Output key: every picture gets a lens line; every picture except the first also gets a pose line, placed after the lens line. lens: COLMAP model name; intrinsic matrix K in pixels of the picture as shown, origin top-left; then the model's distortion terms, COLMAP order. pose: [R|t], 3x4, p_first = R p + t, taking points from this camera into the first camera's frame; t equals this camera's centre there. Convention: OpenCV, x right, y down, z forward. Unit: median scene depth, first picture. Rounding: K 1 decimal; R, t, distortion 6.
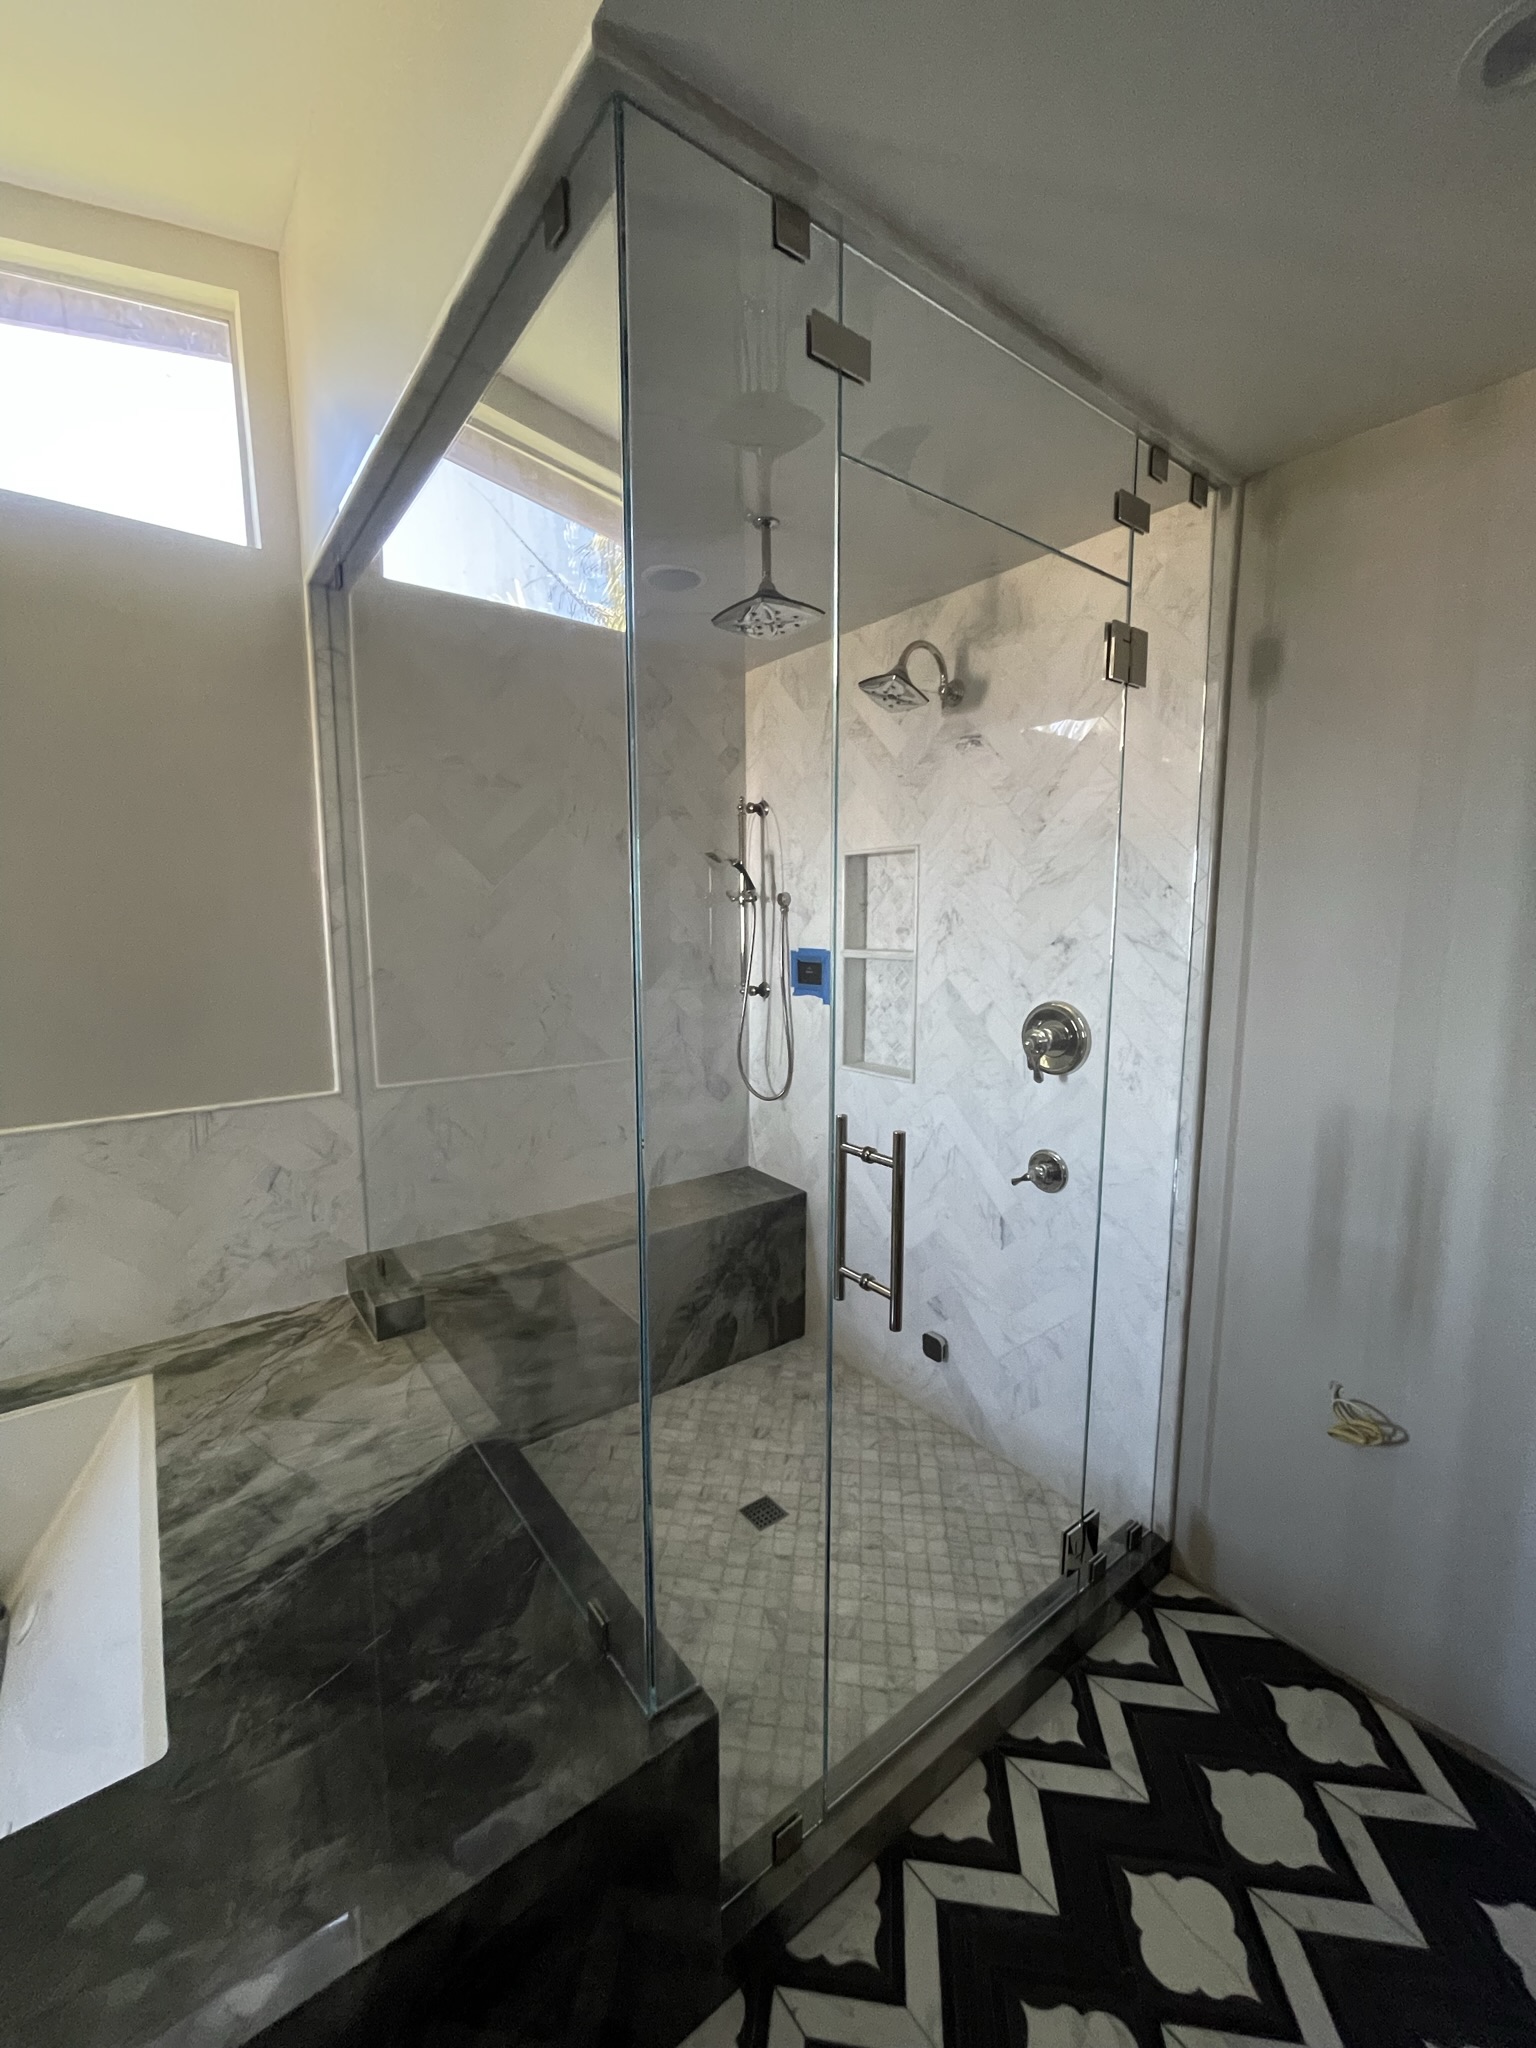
lens RADIAL K [[822.4, 0, 768.0], [0, 822.4, 1024.0], [0, 0, 1]] dist [0.000148, -0.000120]
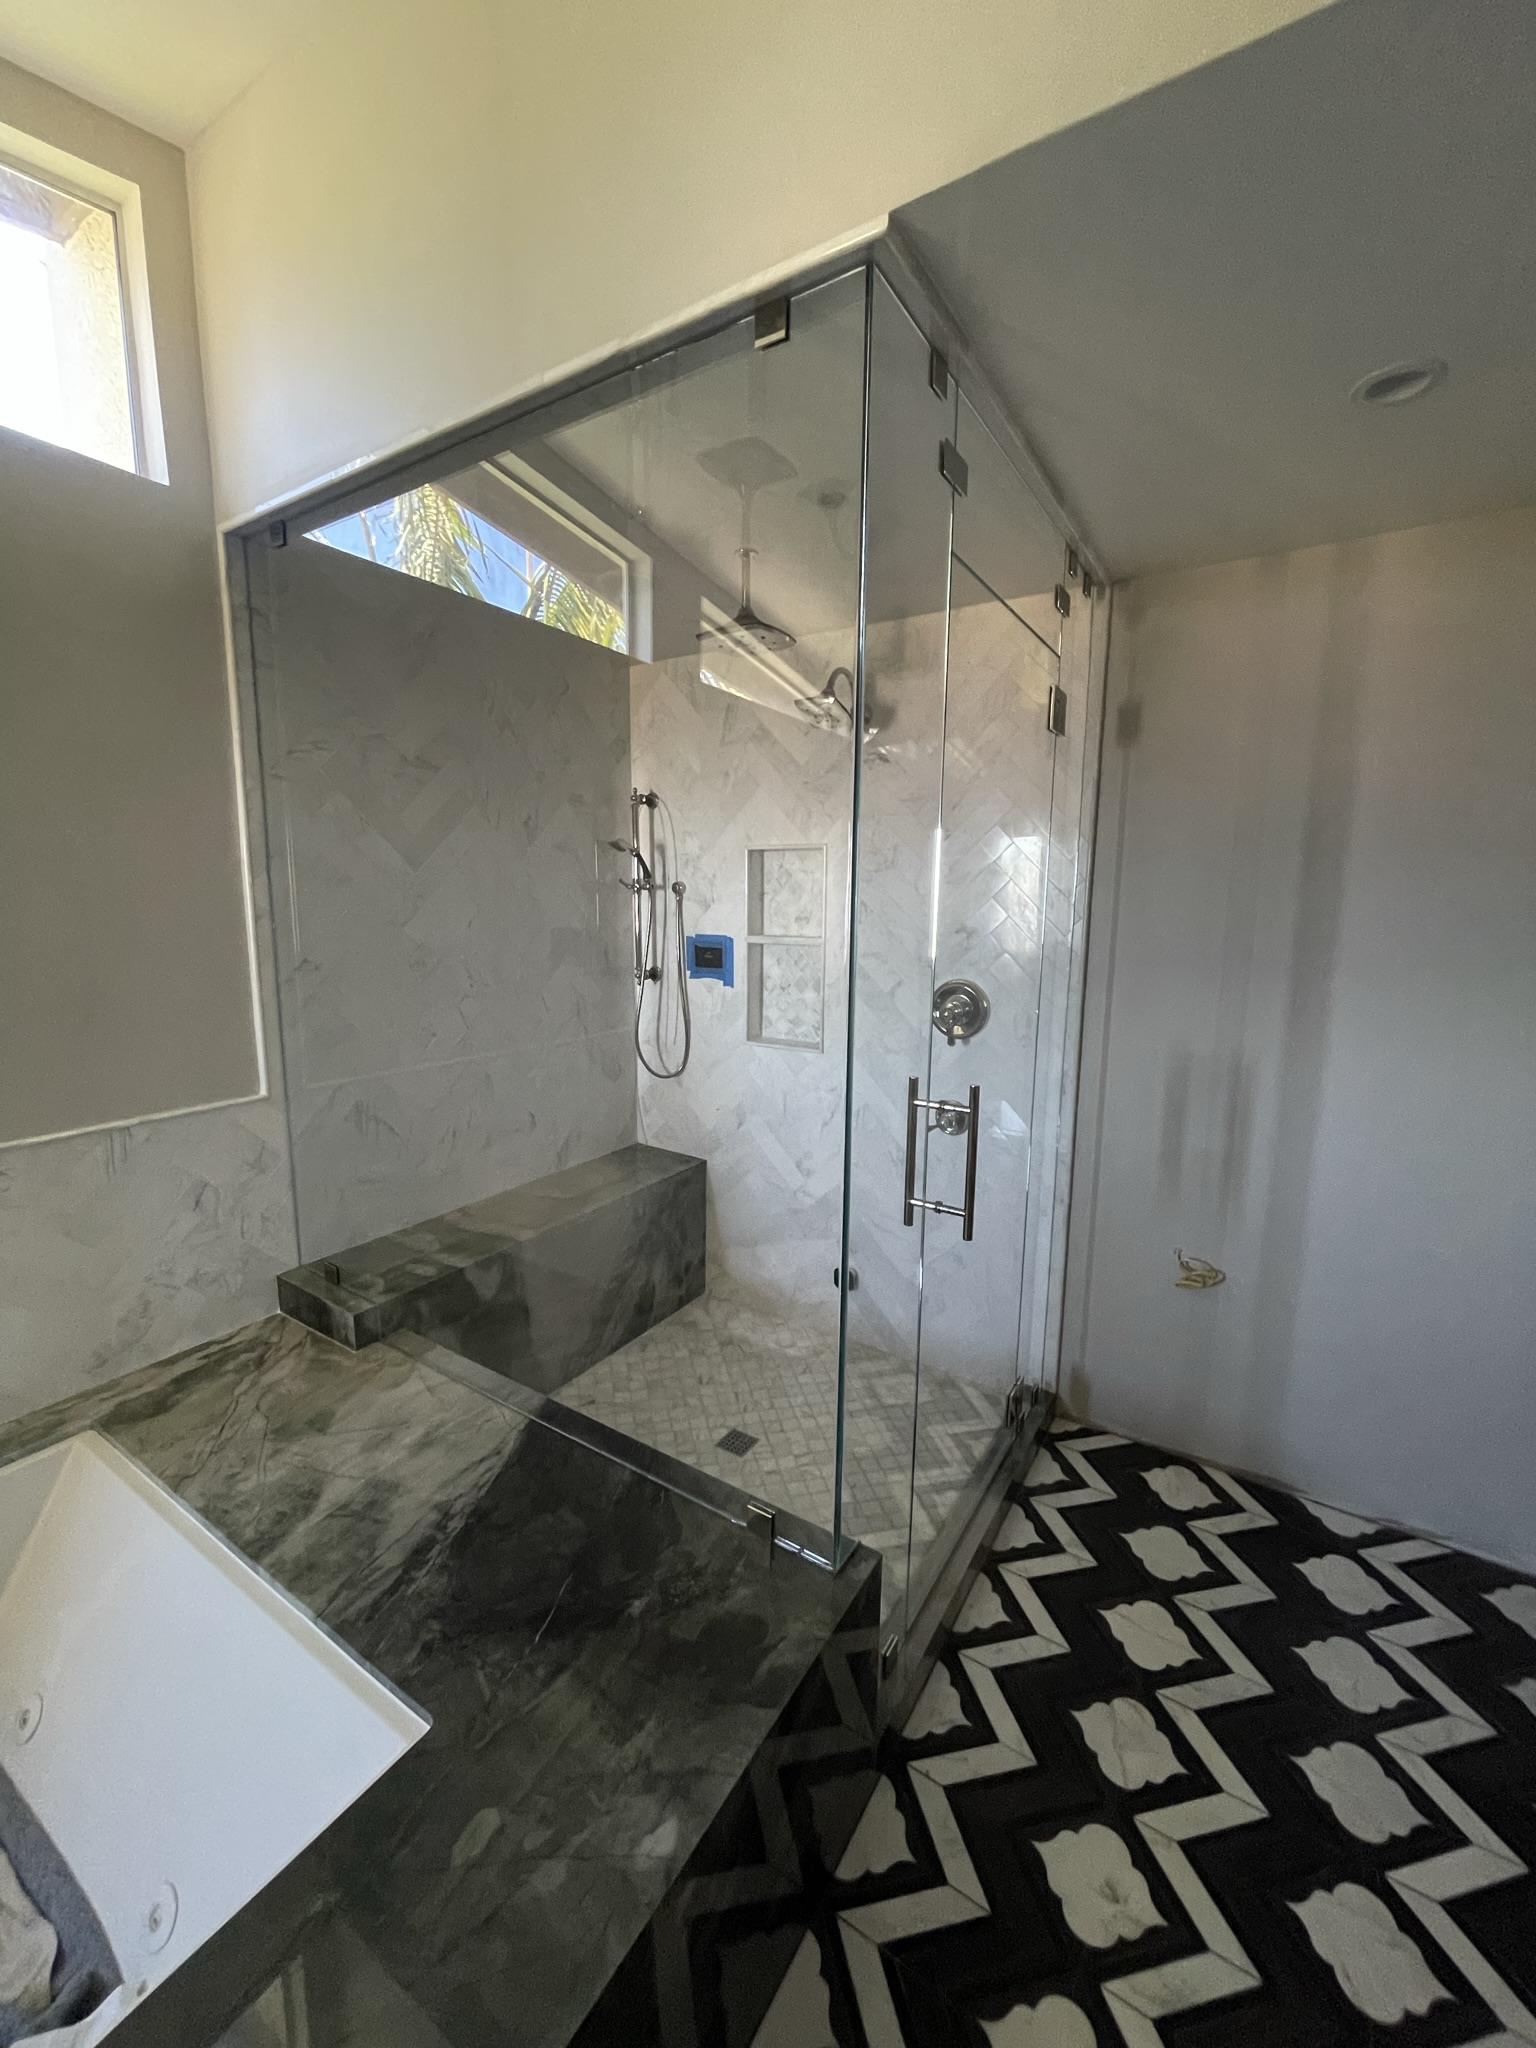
lens RADIAL K [[822.1, 0, 768.9], [0, 822.1, 1027.4], [0, 0, 1]] dist [-0.000198, -0.000105]
pose [[0.940694, -0.043080, 0.336511, -0.330362], [0.032520, 0.998788, 0.036957, -0.010448], [-0.337695, -0.023822, 0.940954, -0.056604]]
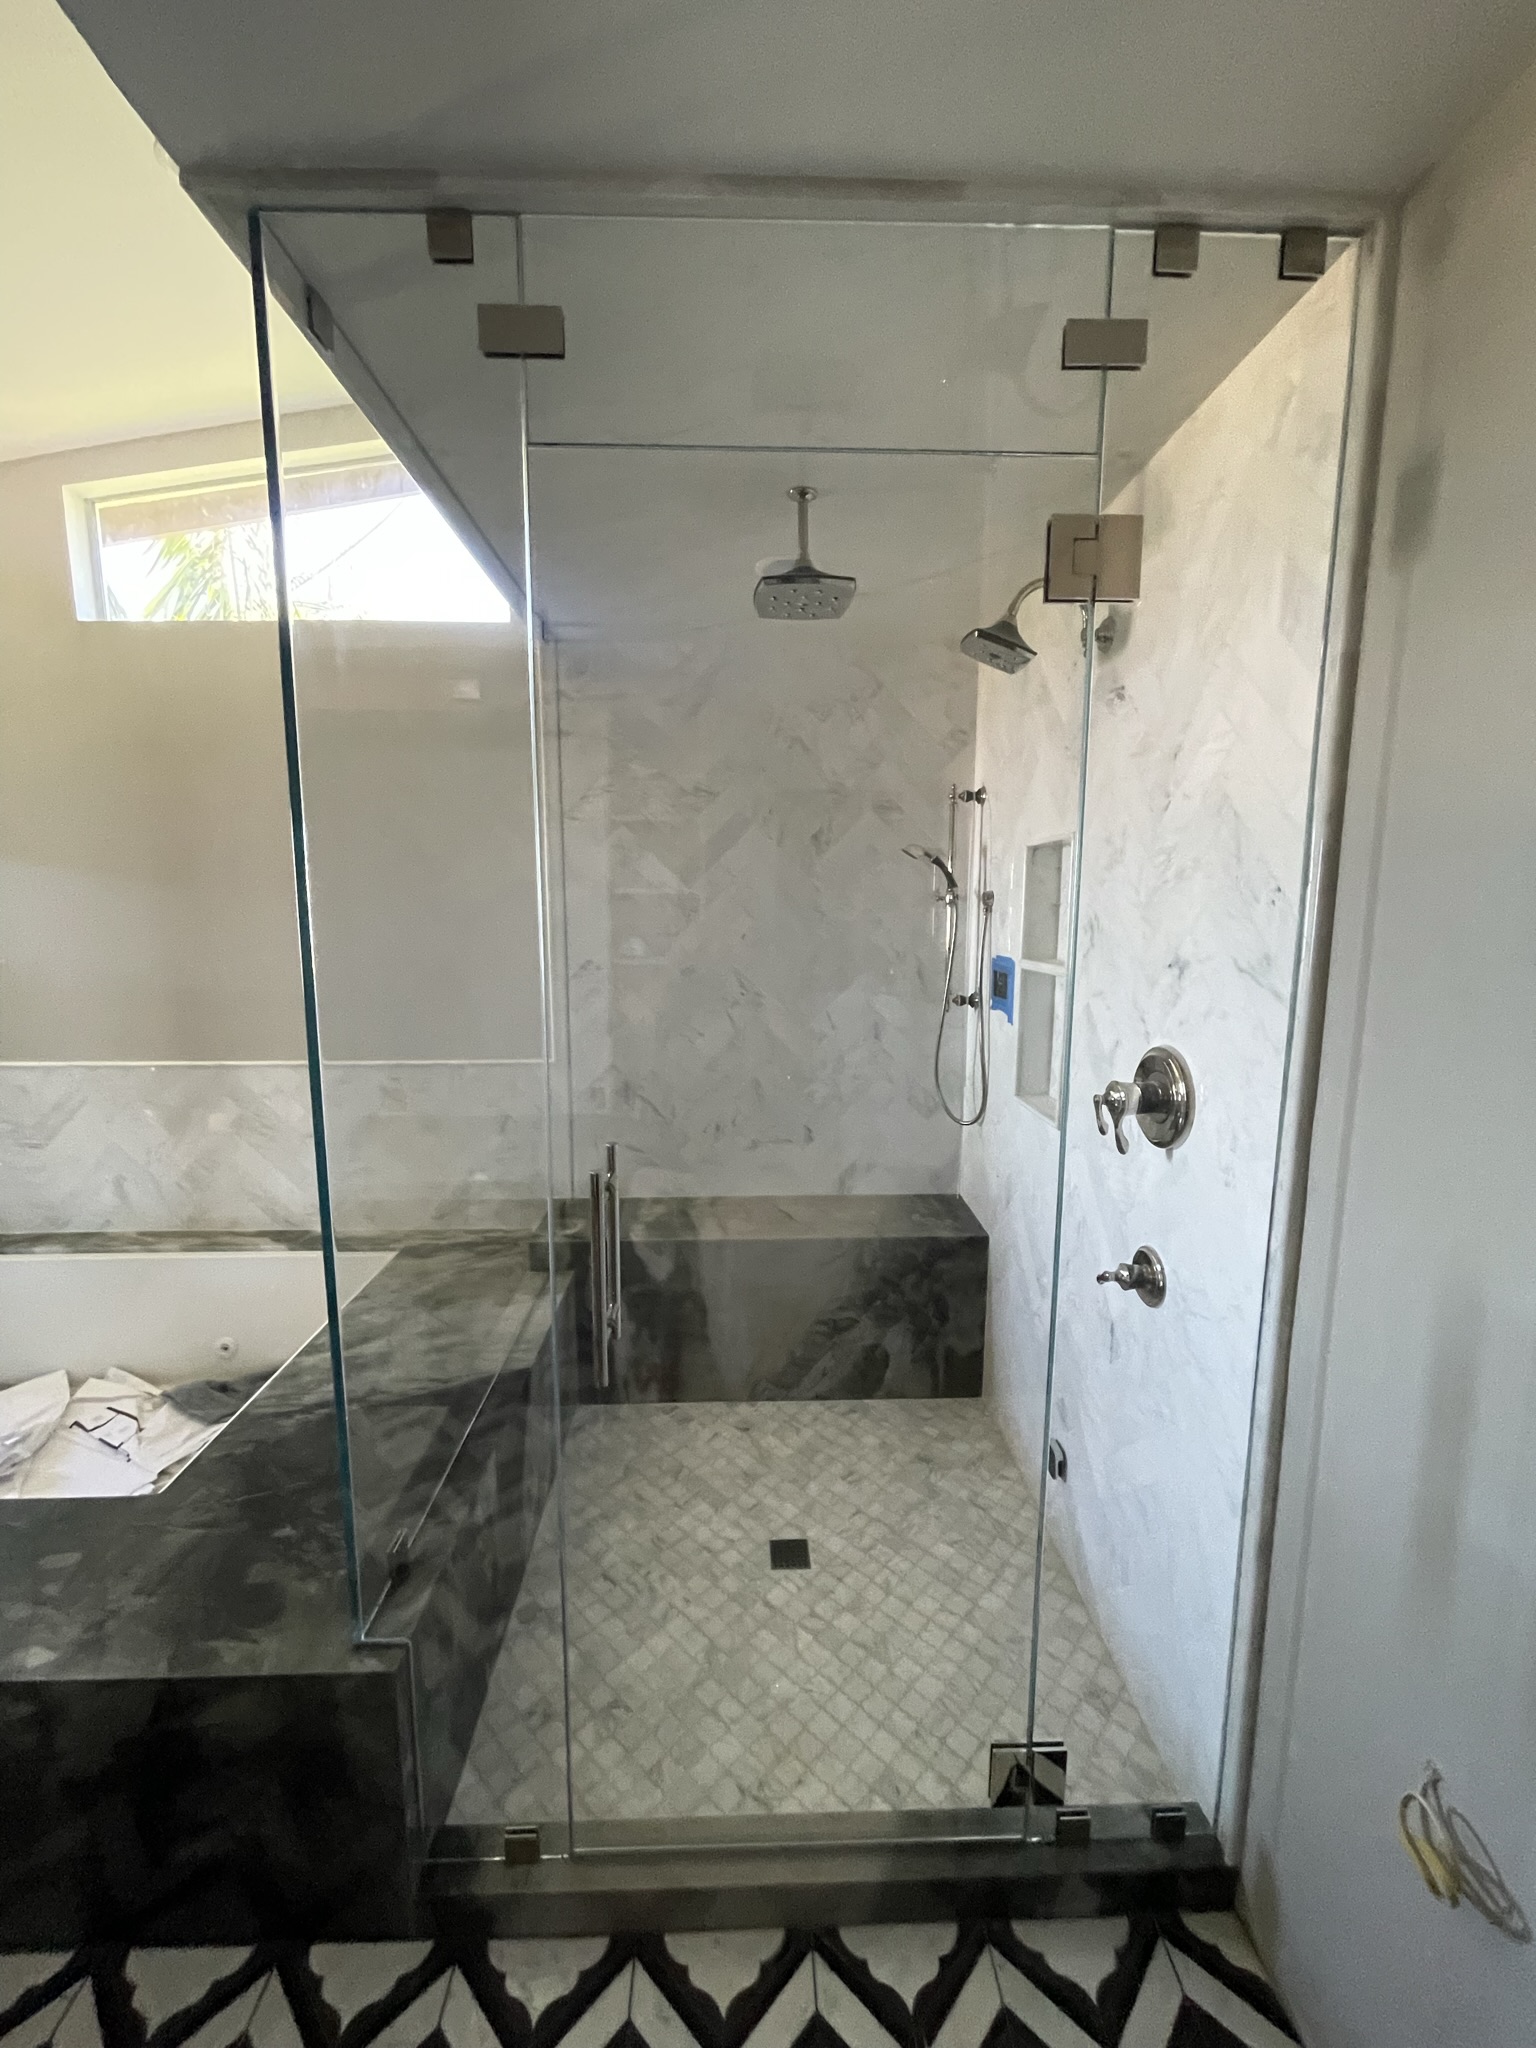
lens RADIAL K [[828.4, 0, 764.4], [0, 828.4, 1026.3], [0, 0, 1]] dist [0.006183, 0.000293]
pose [[0.812424, 0.084408, -0.576925, 0.483326], [-0.075090, 0.996373, 0.040036, -0.047939], [0.578212, 0.010795, 0.815815, 0.203632]]
